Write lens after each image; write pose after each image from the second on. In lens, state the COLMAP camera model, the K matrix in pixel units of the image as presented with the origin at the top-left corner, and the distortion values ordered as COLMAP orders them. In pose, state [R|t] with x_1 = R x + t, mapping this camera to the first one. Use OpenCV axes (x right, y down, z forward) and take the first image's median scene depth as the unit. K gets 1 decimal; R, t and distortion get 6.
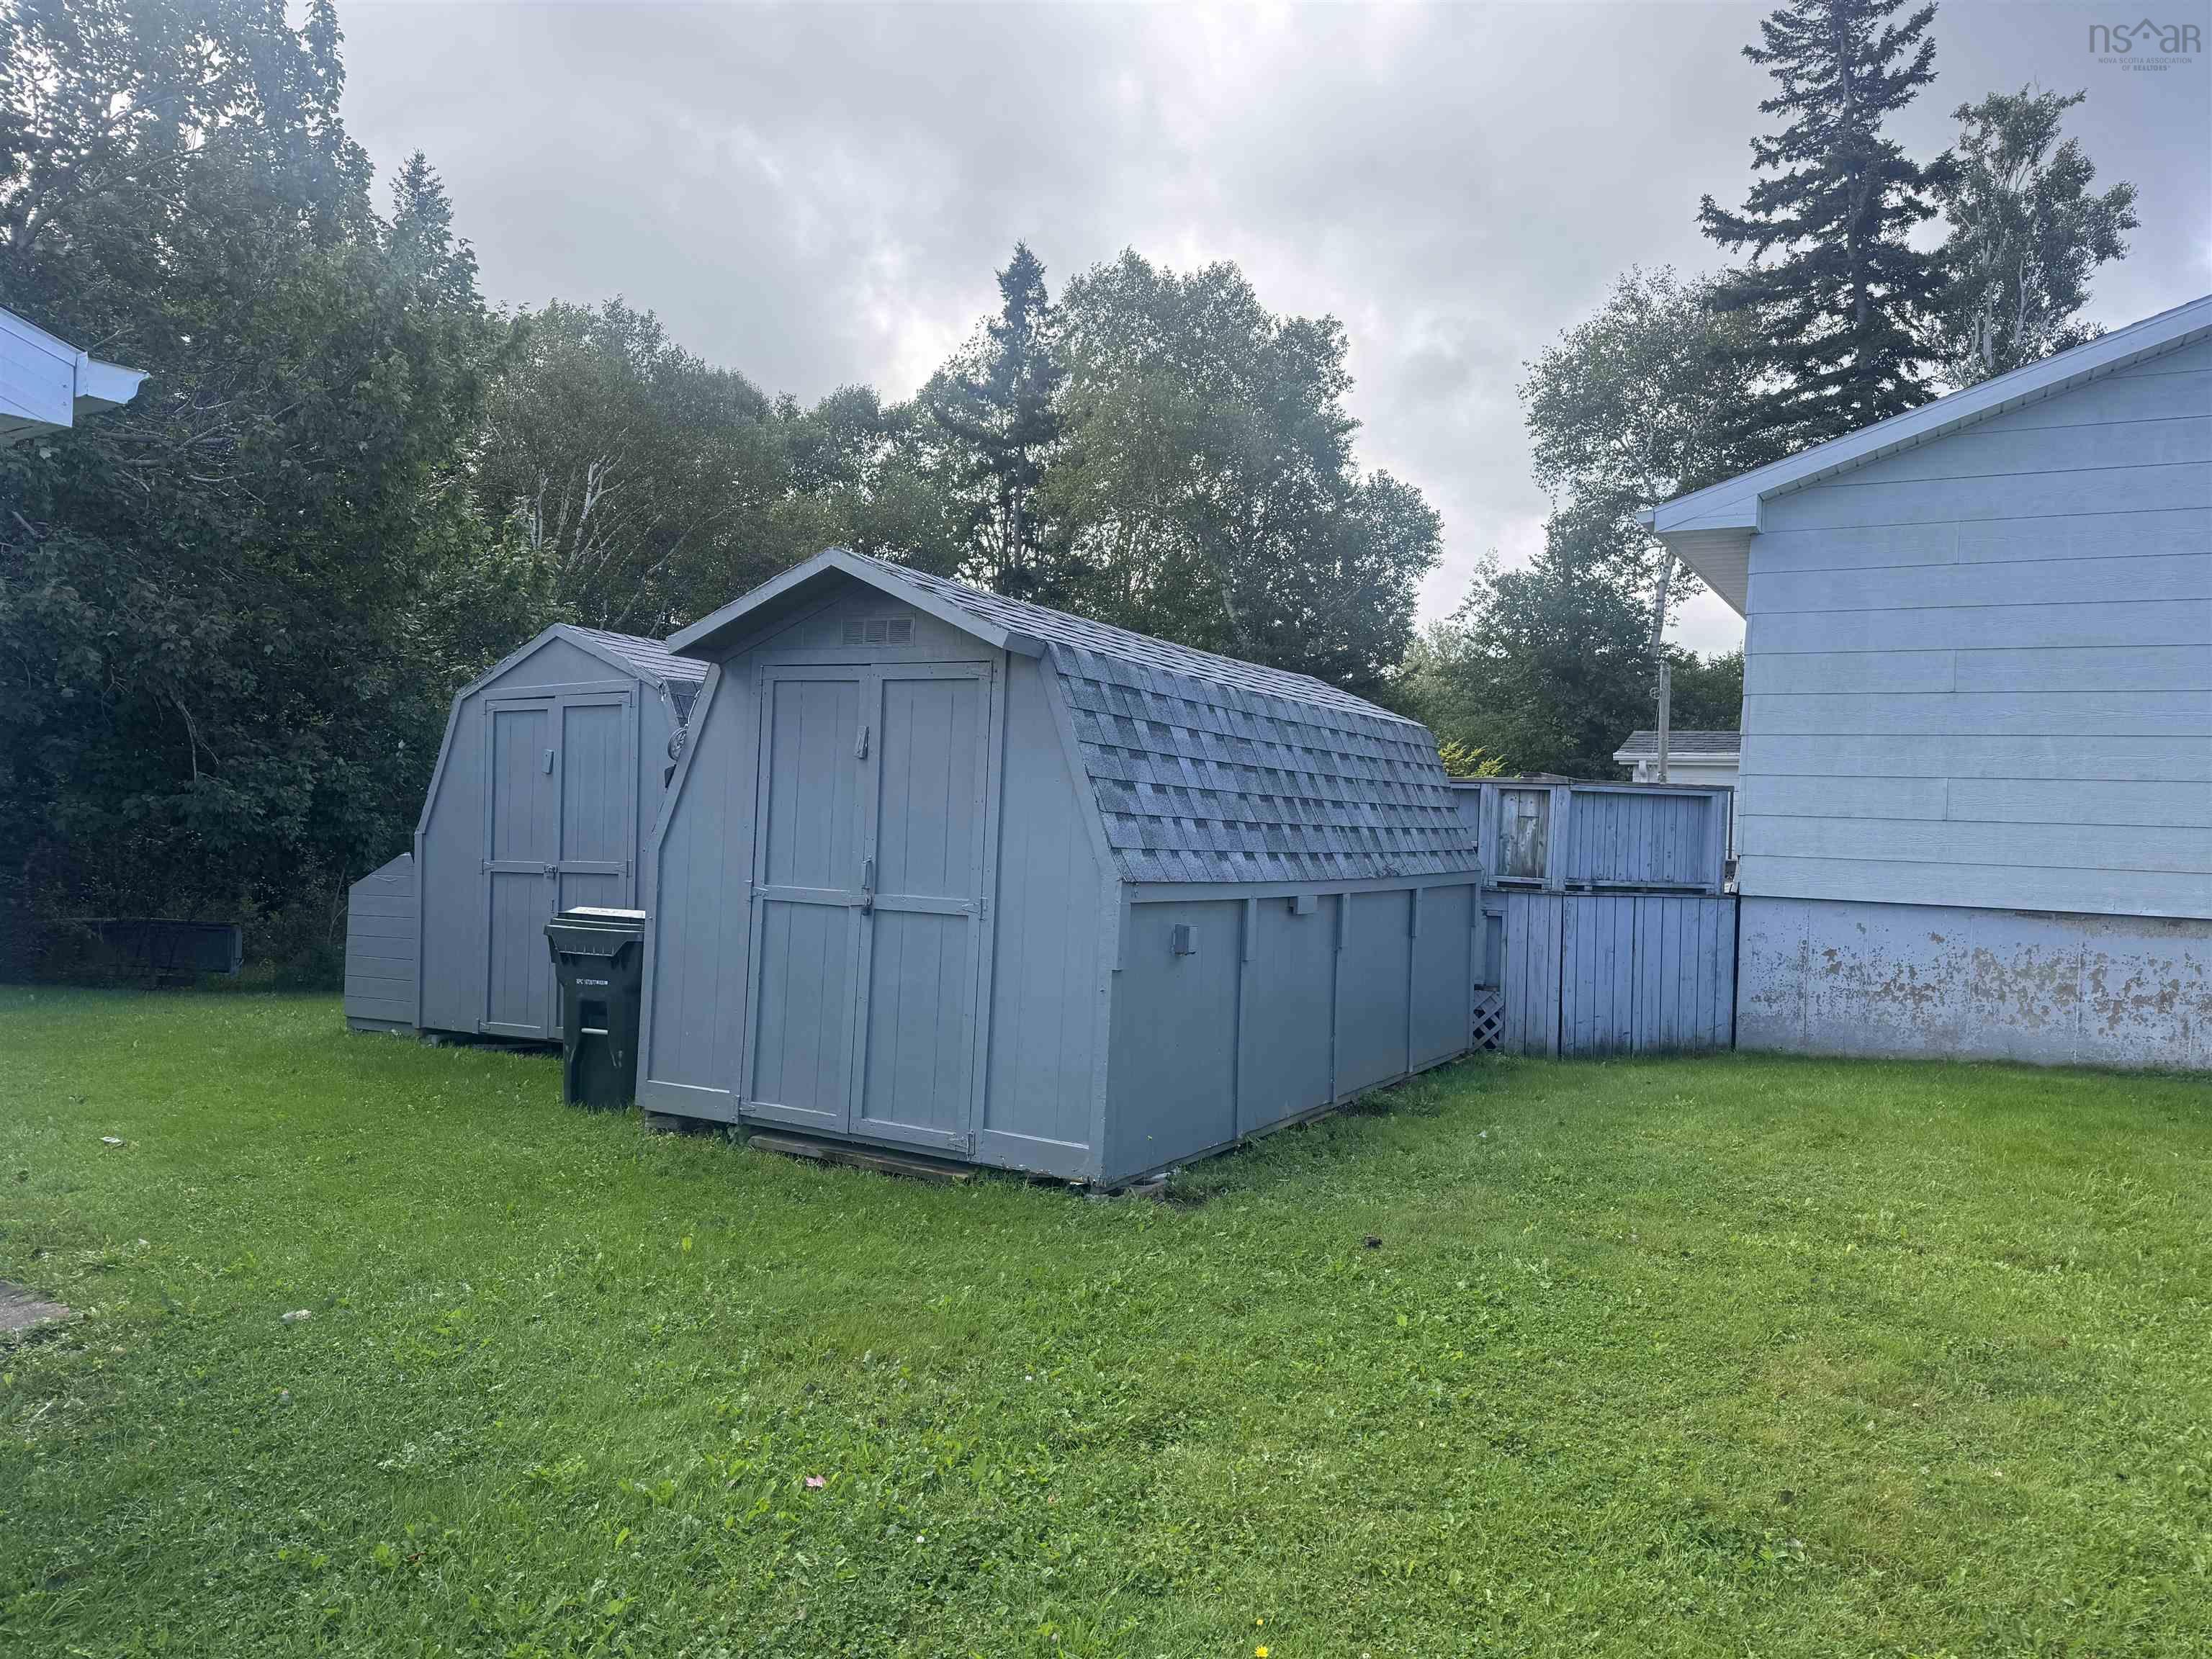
lens RADIAL K [[1572.8, 0, 1194.5], [0, 1572.8, 836.4], [0, 0, 1]] dist [0.152475, -0.231376]
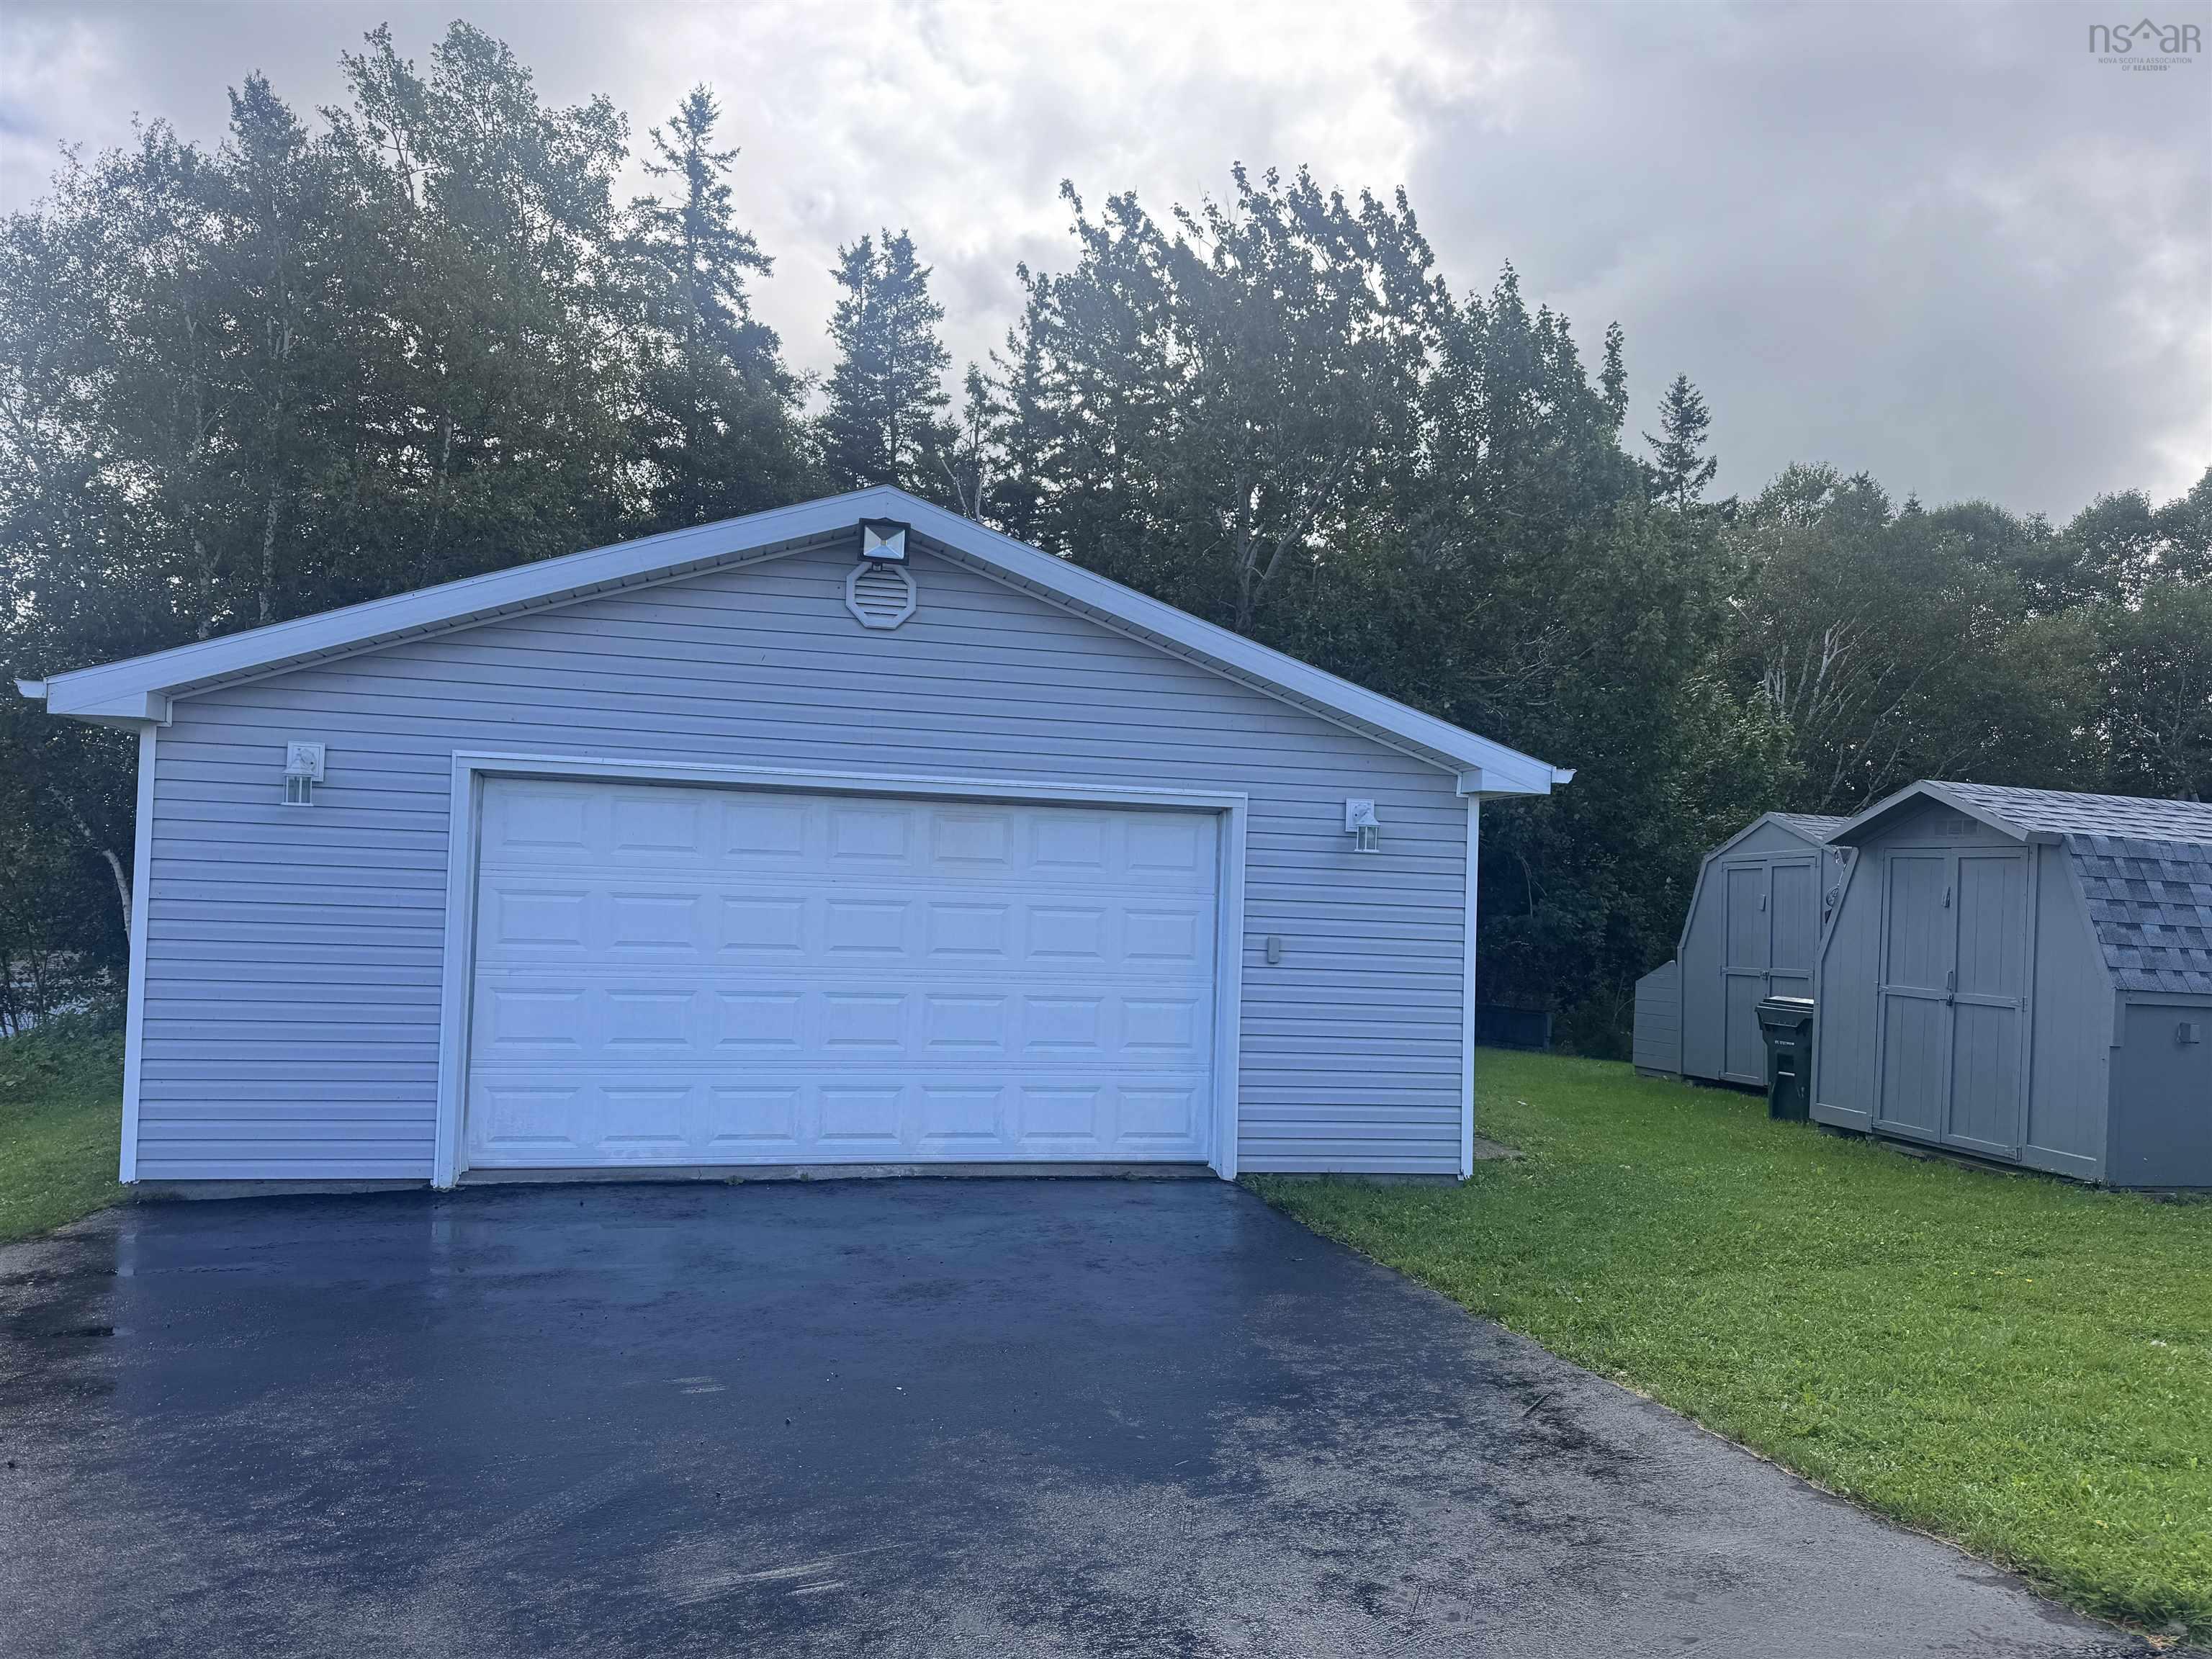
lens RADIAL K [[1542.3, 0, 1057.8], [0, 1542.3, 844.3], [0, 0, 1]] dist [0.126442, -0.149052]
pose [[0.676924, -0.026625, -0.735571, 0.252326], [-0.023802, 0.998031, -0.058029, 0.000950], [0.735668, 0.056789, 0.674958, -0.520849]]
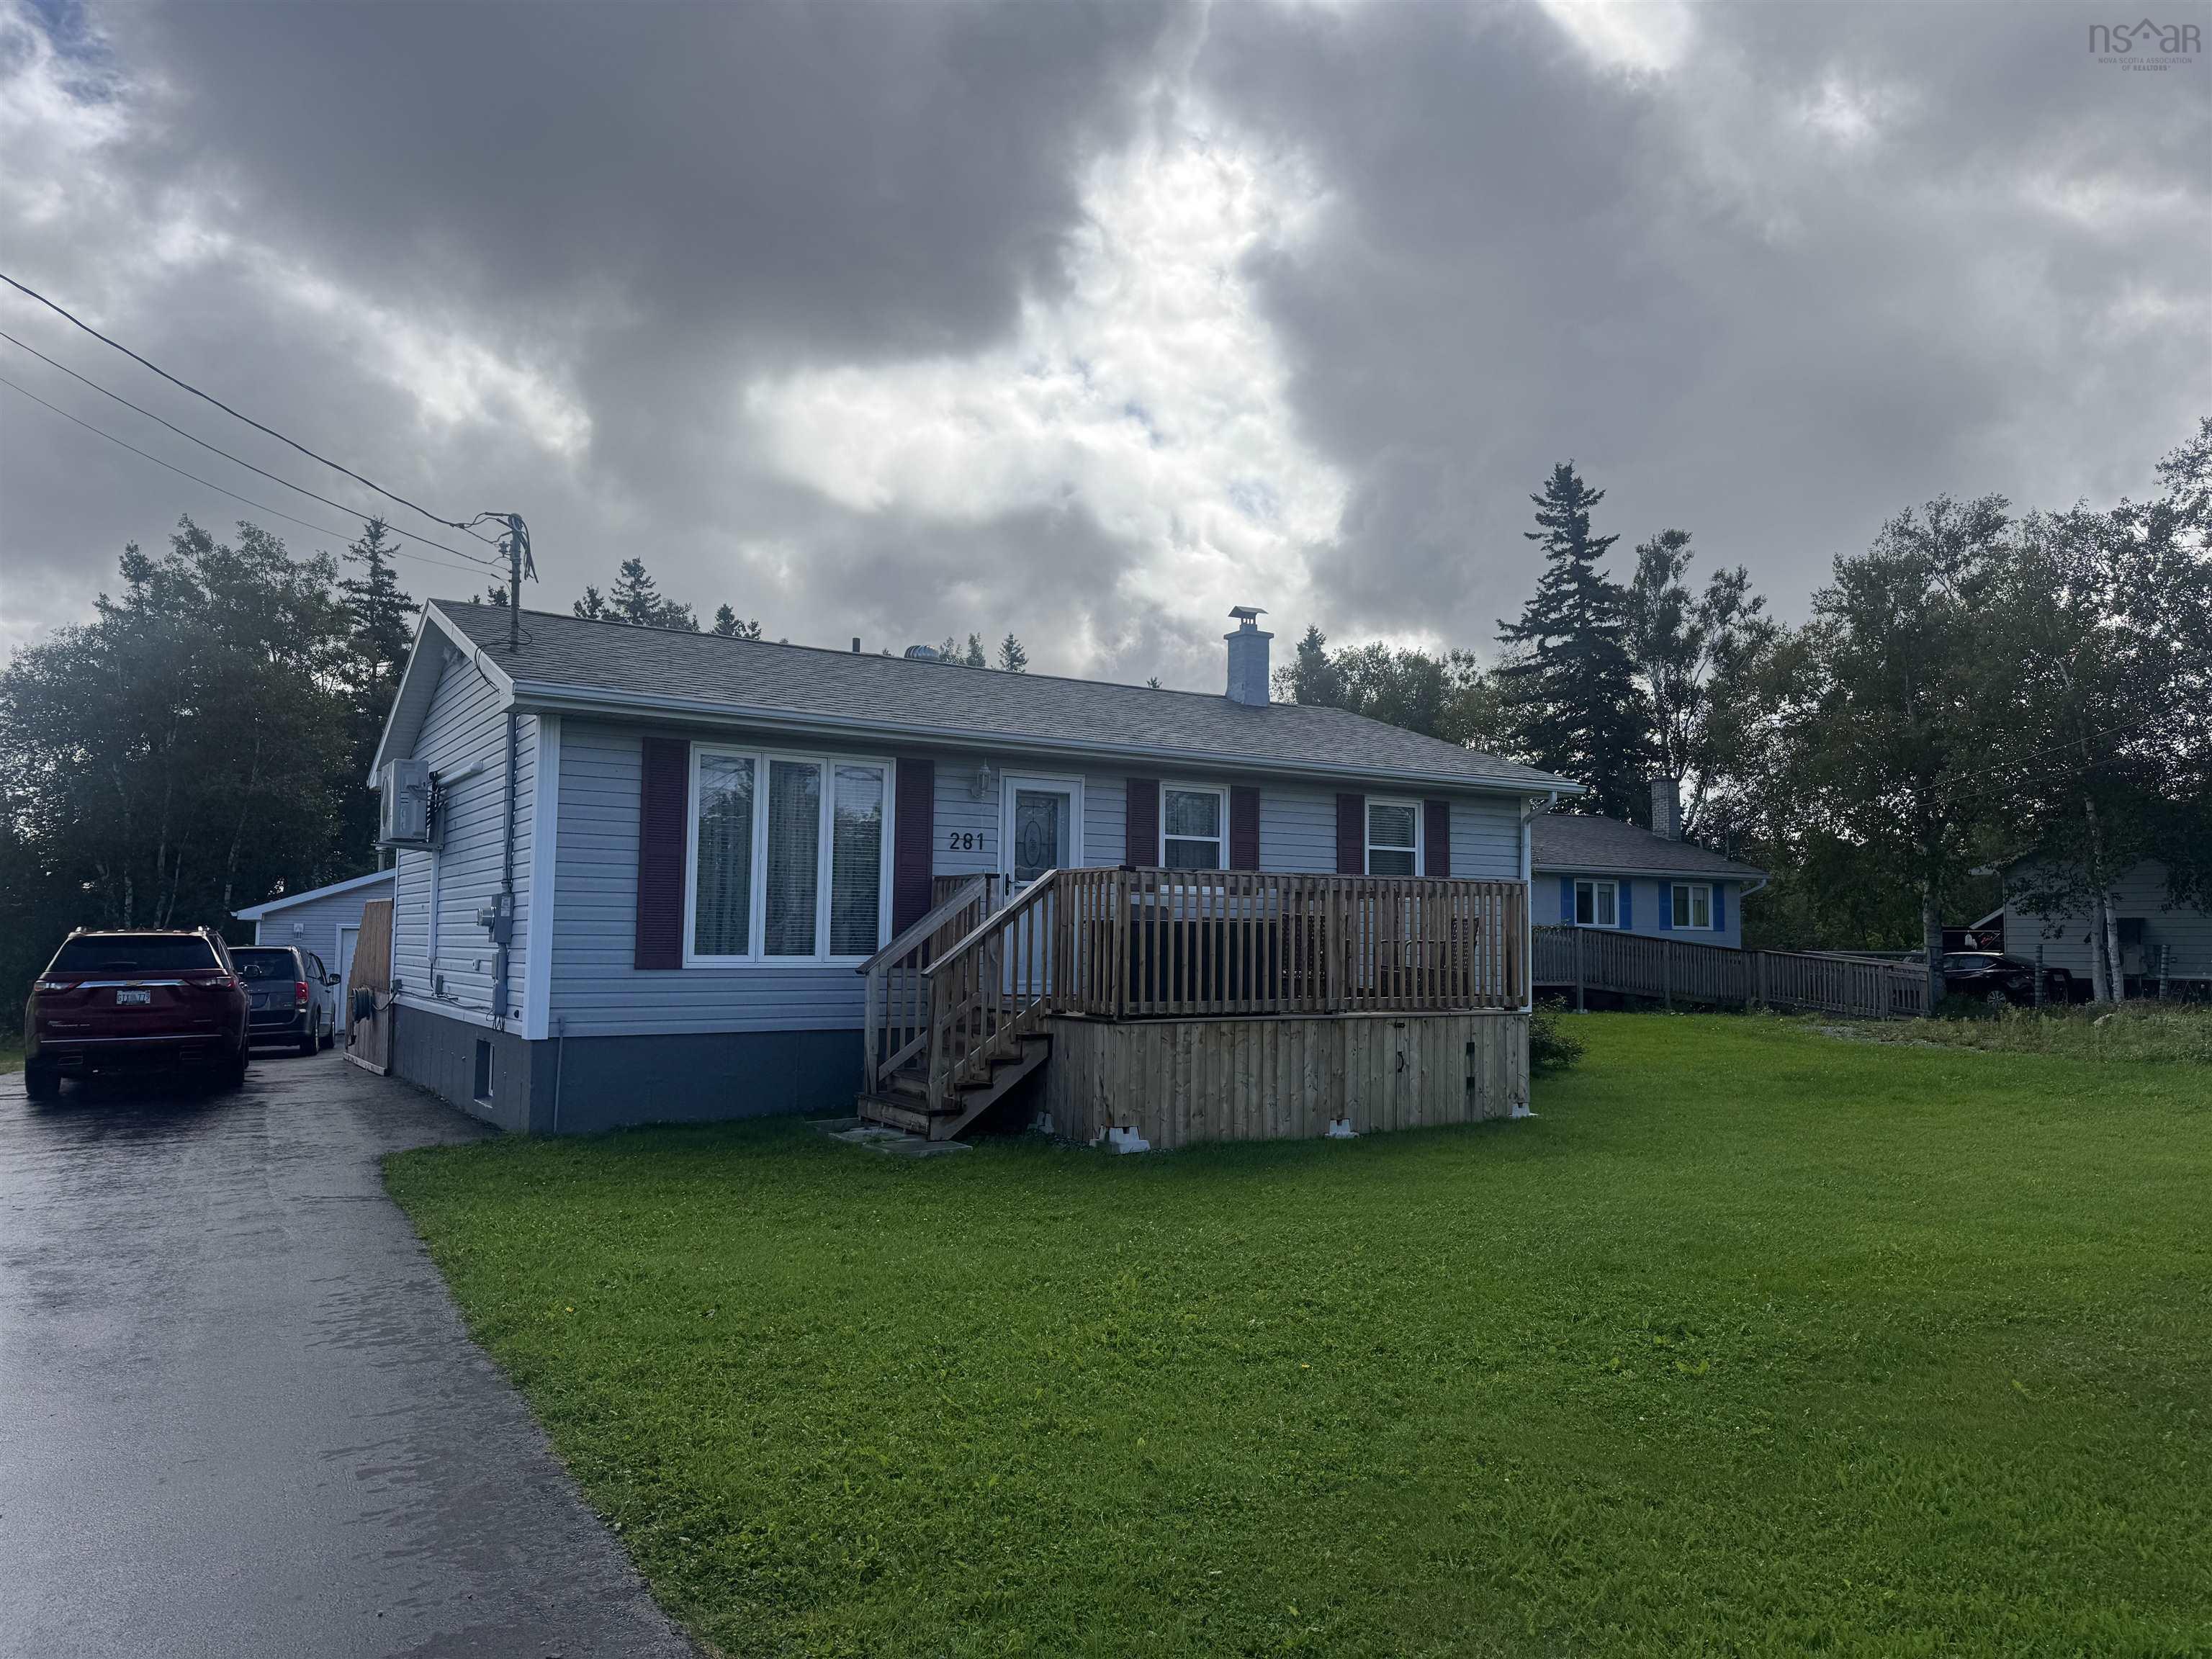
lens RADIAL K [[1539.4, 0, 1106.0], [0, 1539.4, 829.5], [0, 0, 1]] dist [0.141892, -0.215284]
pose [[0.823946, -0.059751, -0.563509, 3.122007], [0.001625, 0.994670, -0.103092, 0.077264], [0.566665, 0.084027, 0.819652, -2.265436]]
